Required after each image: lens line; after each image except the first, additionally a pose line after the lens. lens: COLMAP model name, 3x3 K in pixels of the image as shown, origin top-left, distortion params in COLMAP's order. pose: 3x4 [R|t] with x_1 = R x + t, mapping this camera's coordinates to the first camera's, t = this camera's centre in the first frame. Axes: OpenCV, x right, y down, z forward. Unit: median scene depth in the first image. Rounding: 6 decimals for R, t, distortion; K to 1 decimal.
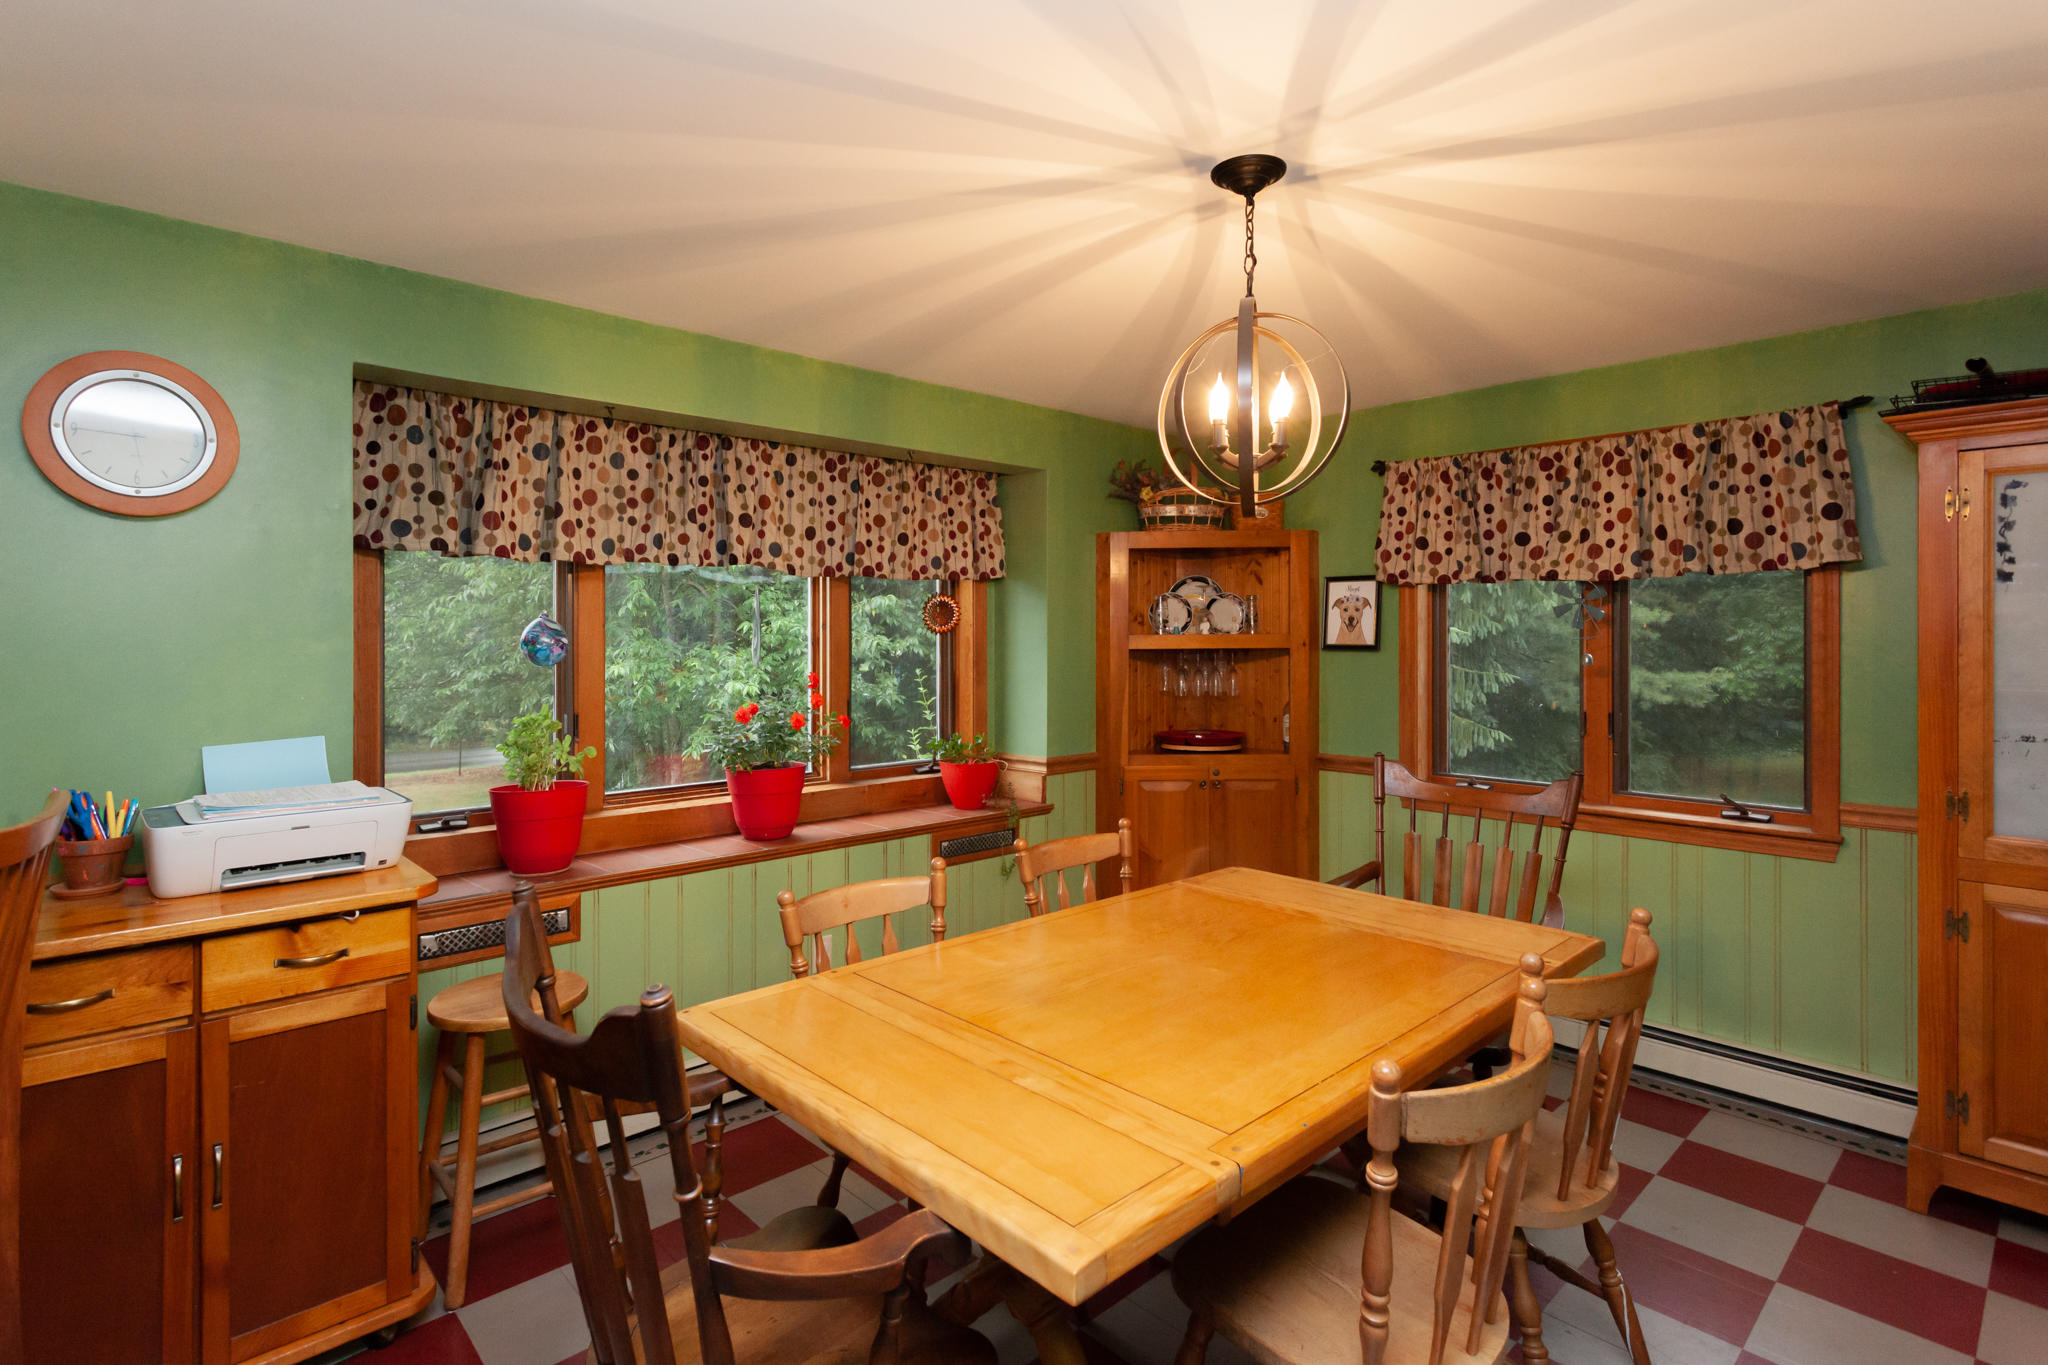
lens RADIAL K [[1007.9, 0, 1005.5], [0, 1007.9, 645.9], [0, 0, 1]] dist [0.004719, 0.000081]
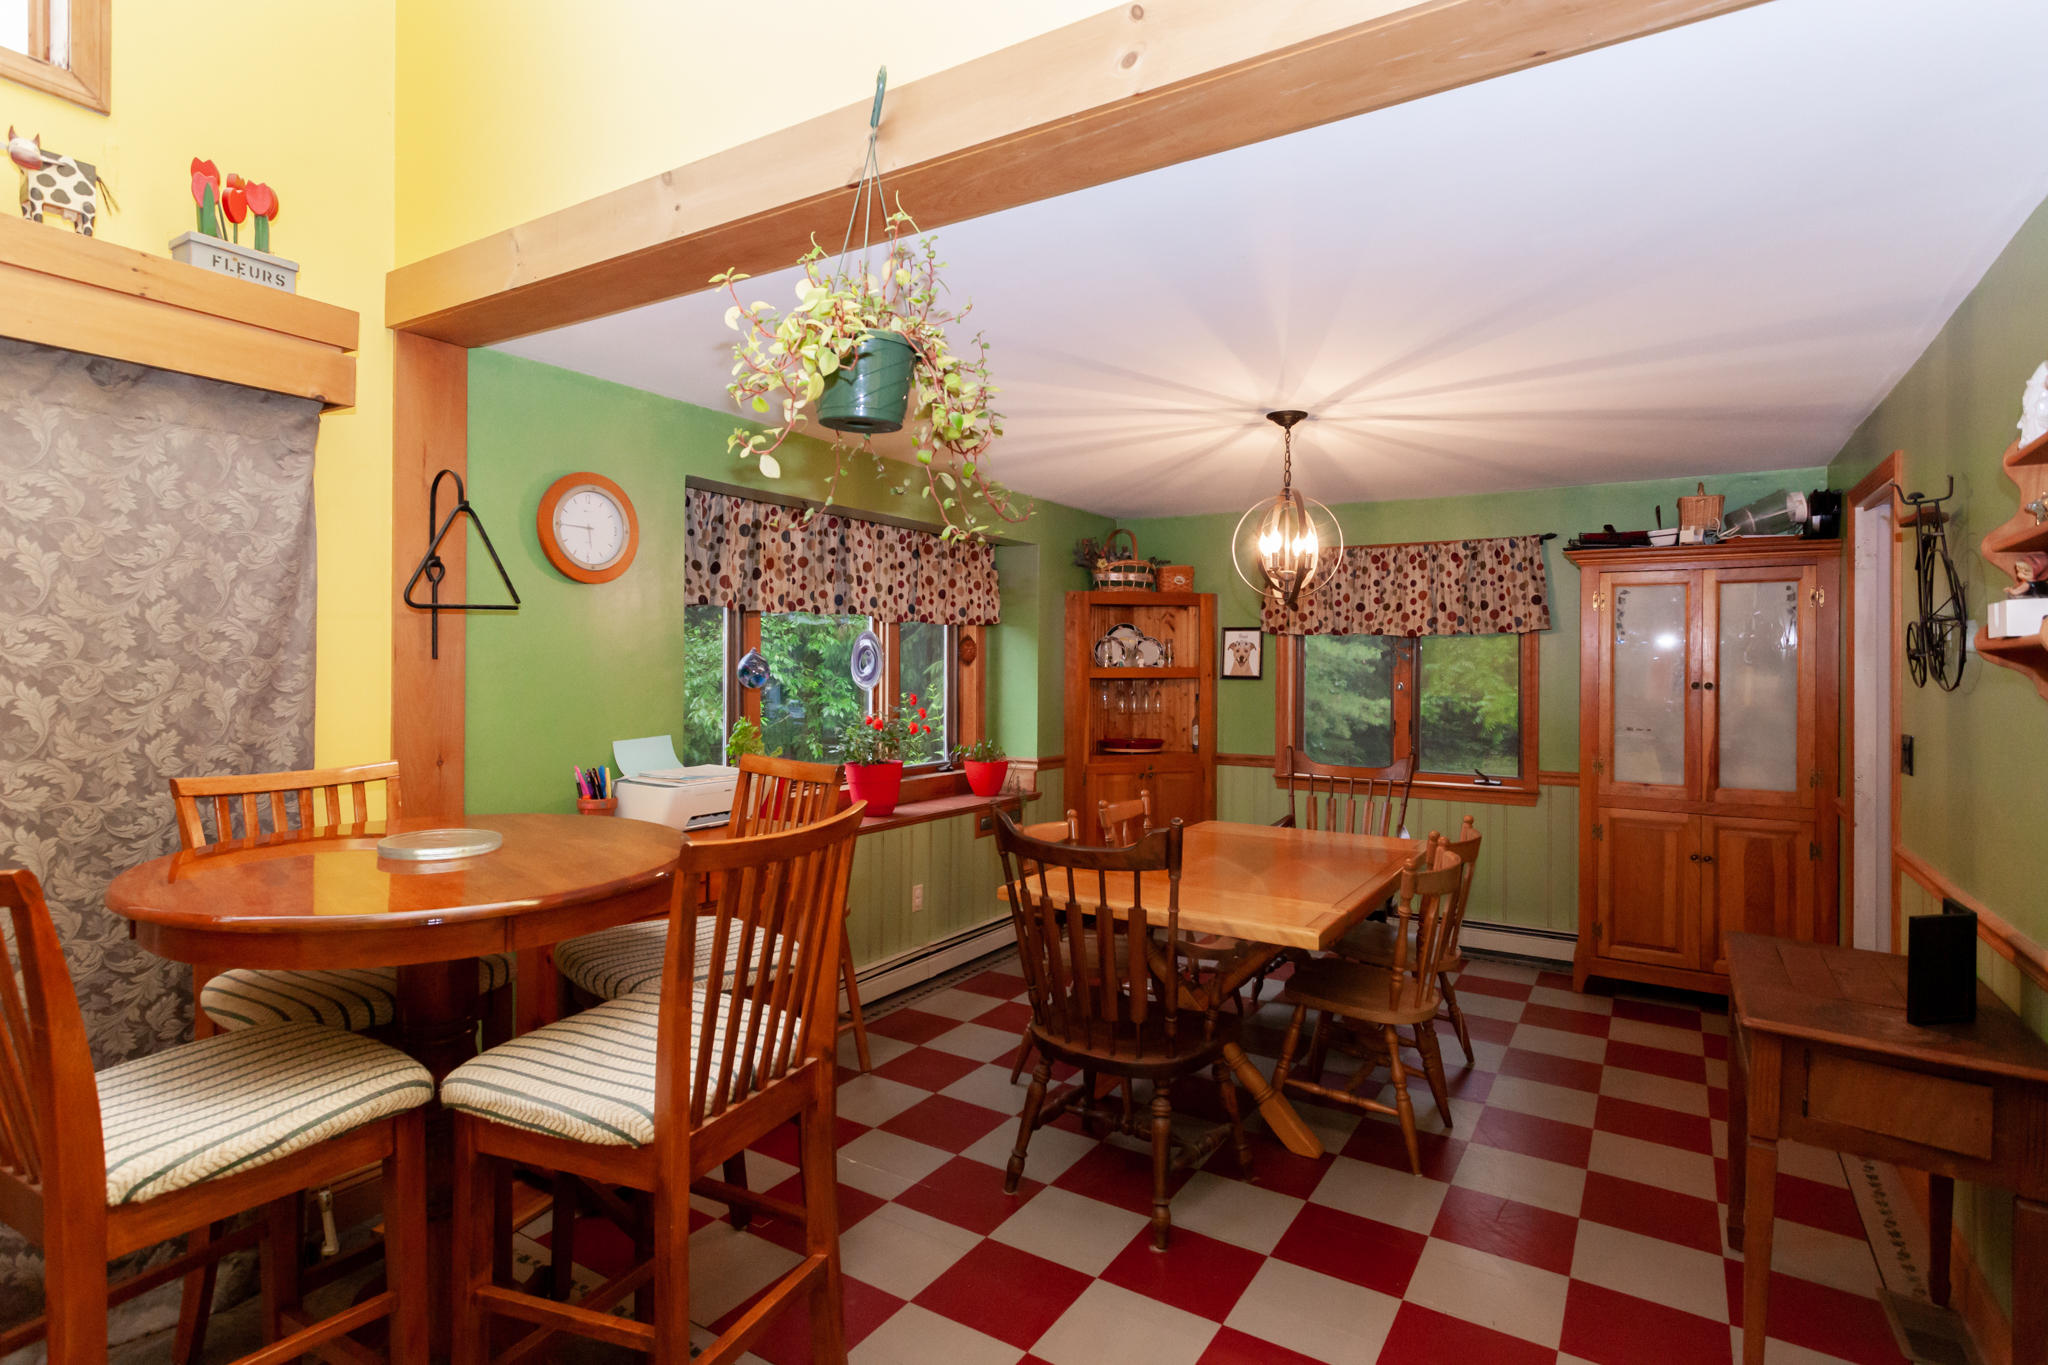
lens RADIAL K [[1007.9, 0, 1030.7], [0, 1007.9, 672.2], [0, 0, 1]] dist [0.004719, 0.000081]
pose [[0.964972, 0.007079, 0.262257, -0.390859], [-0.006368, 0.999973, -0.003563, 0.001260], [-0.262275, 0.001768, 0.964992, -0.363448]]
